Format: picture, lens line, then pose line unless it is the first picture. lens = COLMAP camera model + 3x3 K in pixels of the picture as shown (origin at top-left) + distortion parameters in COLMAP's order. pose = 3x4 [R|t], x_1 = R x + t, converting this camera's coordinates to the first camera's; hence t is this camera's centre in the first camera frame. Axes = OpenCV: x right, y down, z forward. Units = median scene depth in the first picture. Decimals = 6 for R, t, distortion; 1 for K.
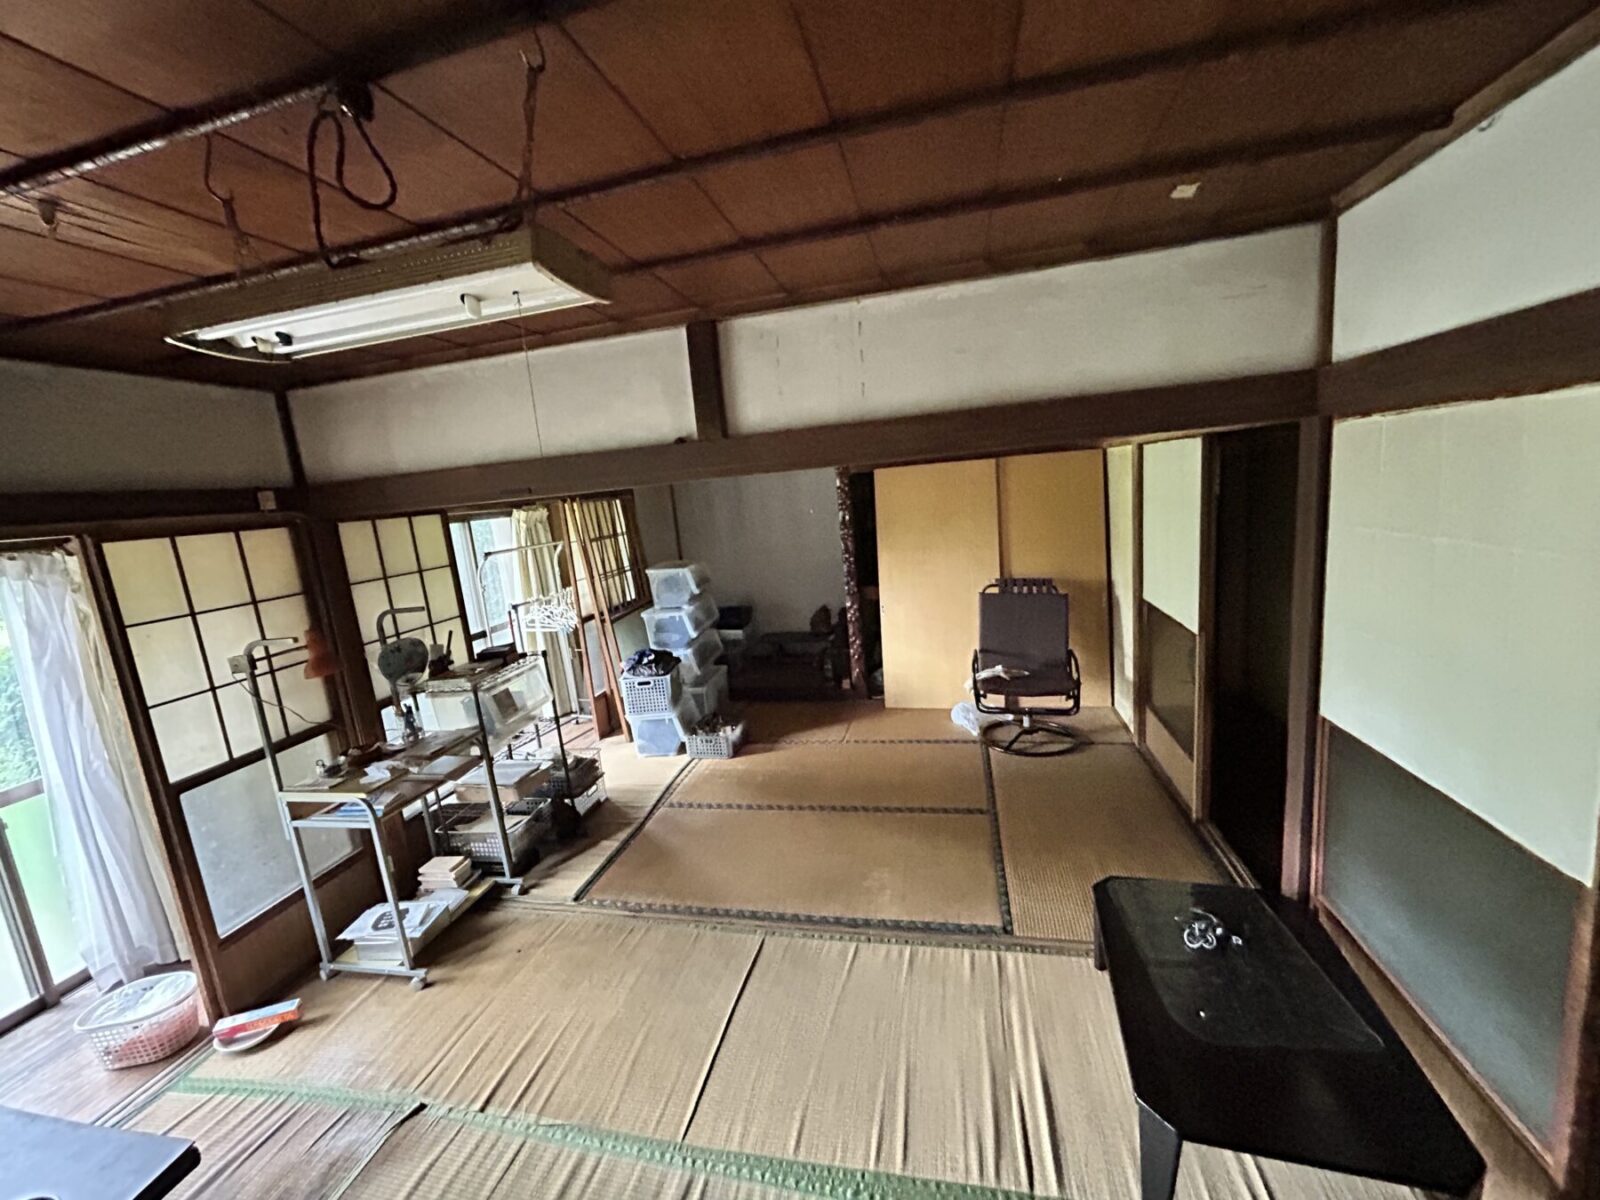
lens RADIAL K [[647.5, 0, 796.8], [0, 647.5, 603.8], [0, 0, 1]] dist [-0.001161, 0.001451]
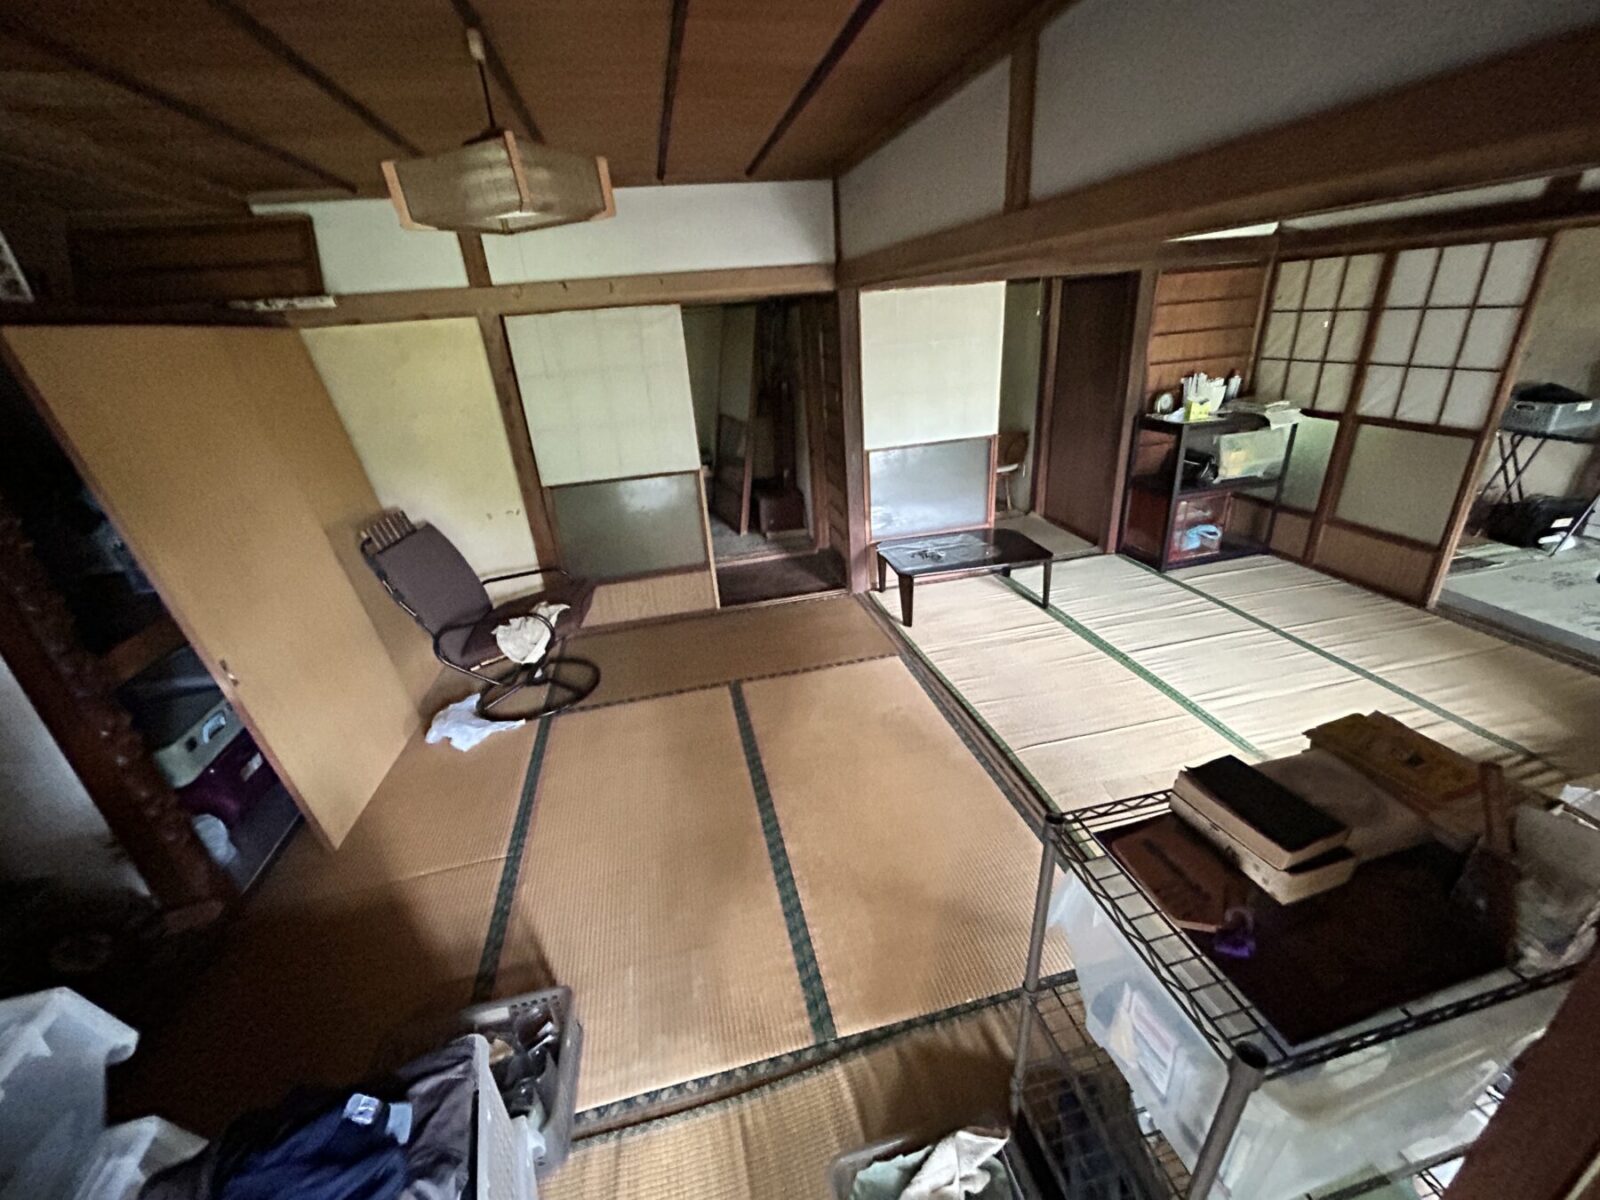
lens RADIAL K [[647.5, 0, 801.0], [0, 647.5, 601.0], [0, 0, 1]] dist [-0.001161, 0.001451]
pose [[-0.427850, -0.240717, 0.871206, -0.587525], [0.263151, 0.888952, 0.374854, -0.132175], [-0.864694, 0.389640, -0.316993, 1.222716]]
